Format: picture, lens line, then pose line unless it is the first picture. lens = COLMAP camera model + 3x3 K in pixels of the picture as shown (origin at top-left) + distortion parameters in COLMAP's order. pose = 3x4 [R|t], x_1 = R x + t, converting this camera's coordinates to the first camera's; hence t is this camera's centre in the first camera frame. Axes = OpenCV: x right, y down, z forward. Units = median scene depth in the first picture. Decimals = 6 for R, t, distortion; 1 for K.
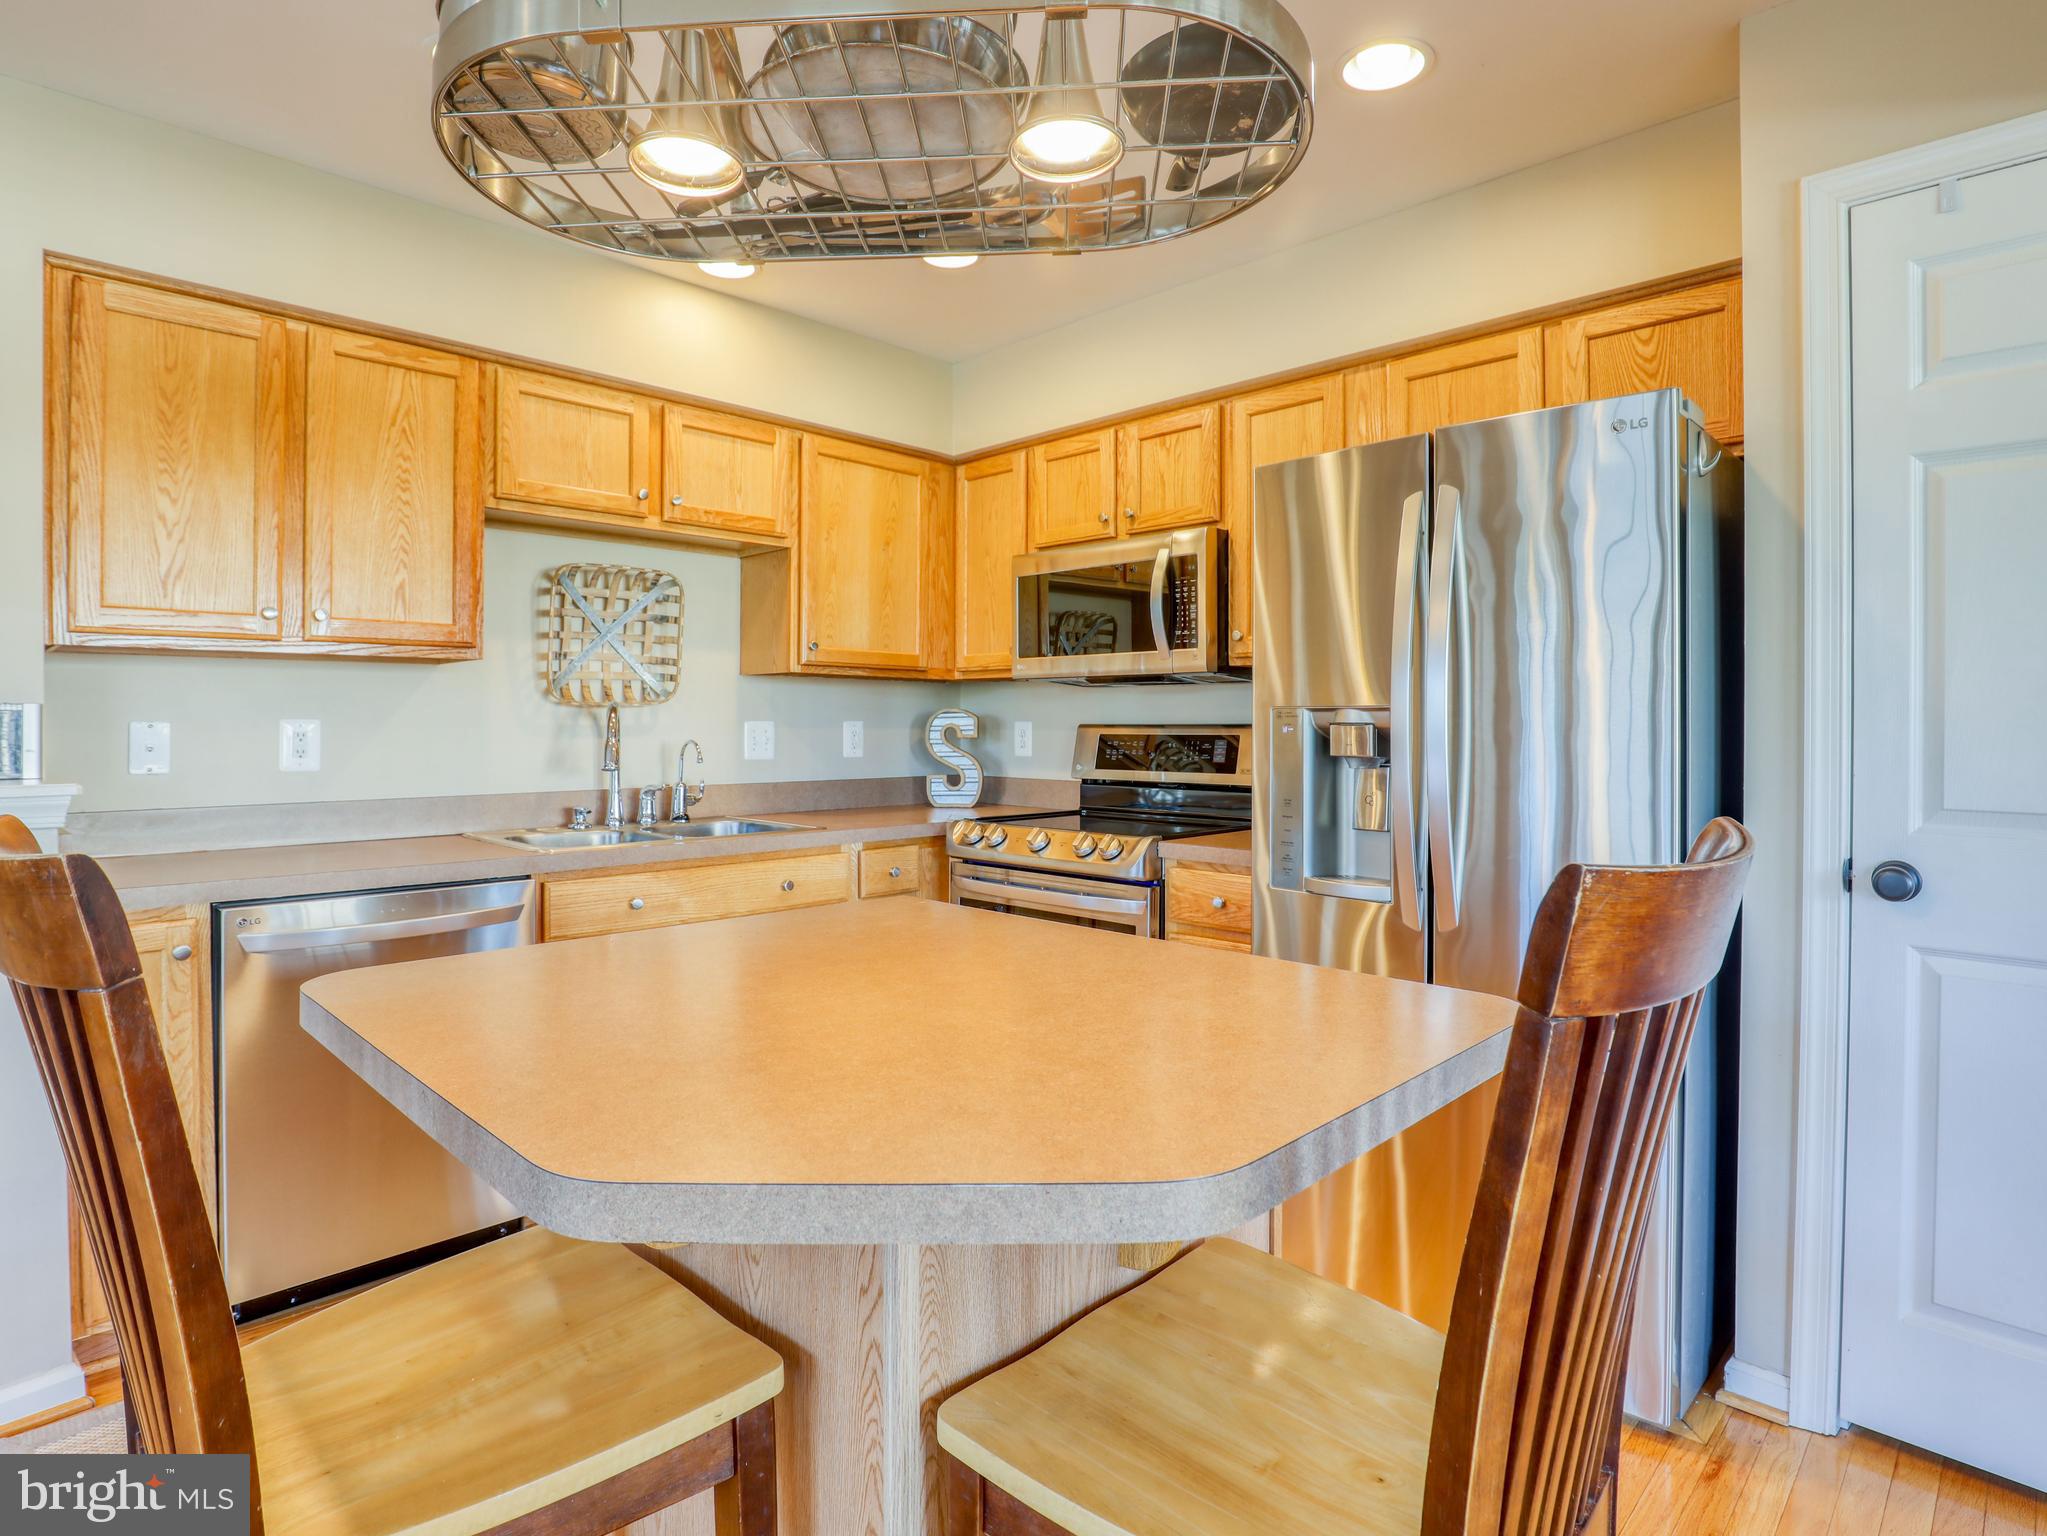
lens RADIAL K [[1084.0, 0, 1024.2], [0, 1084.0, 722.7], [0, 0, 1]] dist [-0.025625, 0.000018]
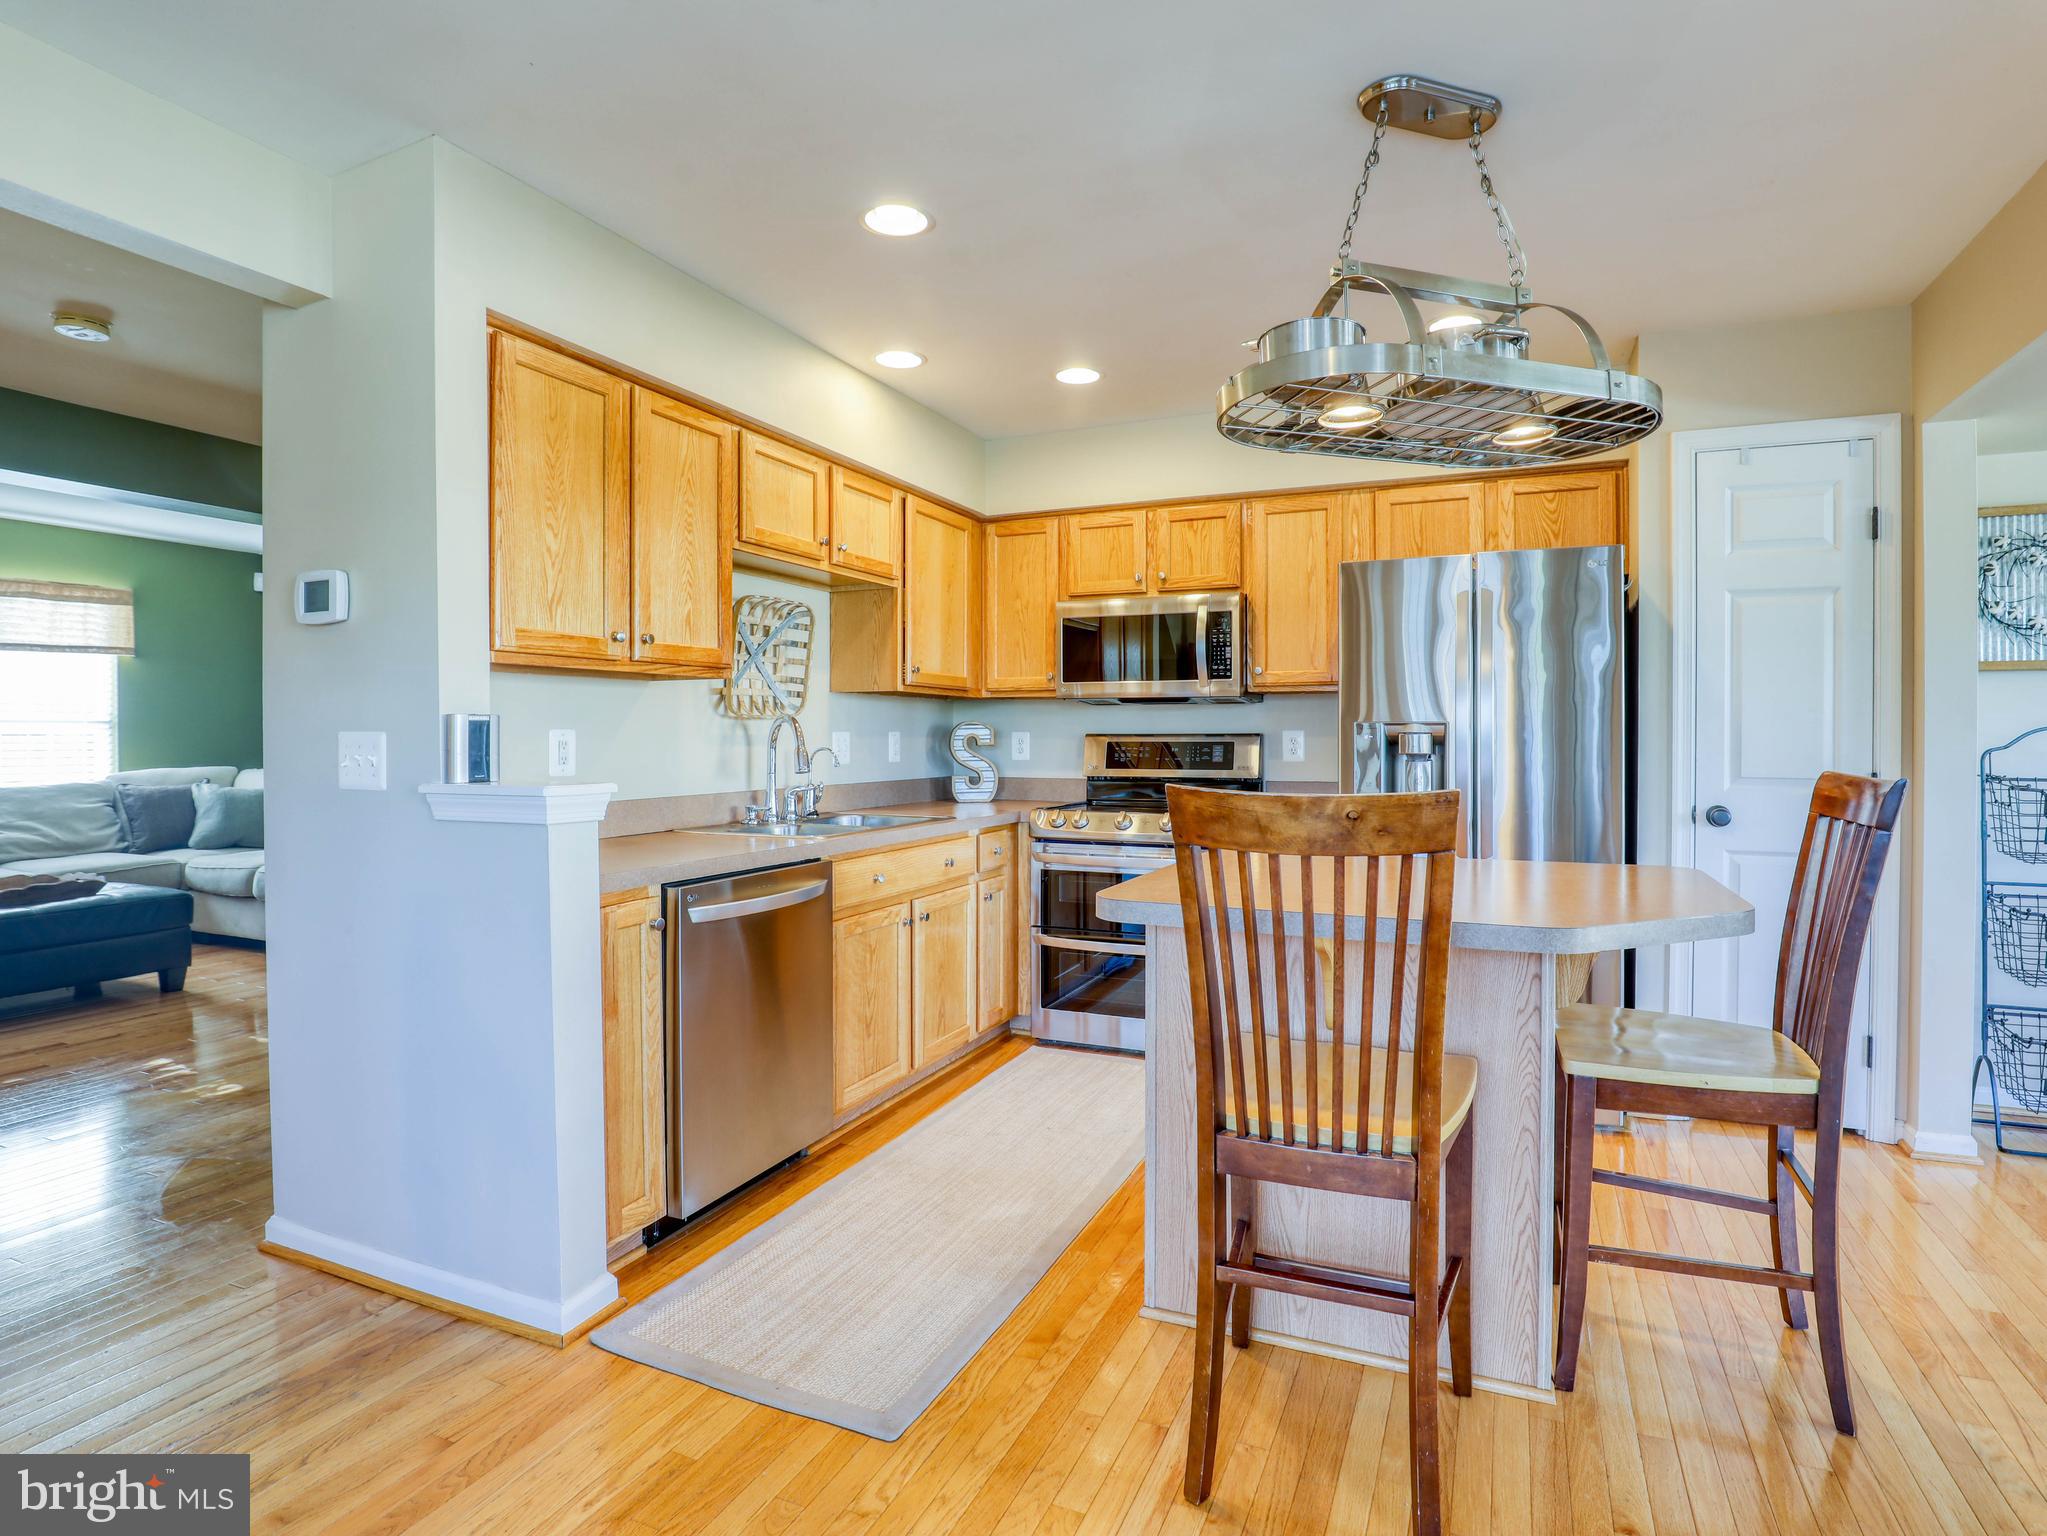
lens RADIAL K [[1046.6, 0, 1030.4], [0, 1046.6, 739.4], [0, 0, 1]] dist [-0.018870, 0.000283]
pose [[0.935287, -0.002335, 0.353883, -0.510179], [0.000727, 0.999989, 0.004676, 0.002017], [-0.353889, -0.004116, 0.935278, -0.149575]]
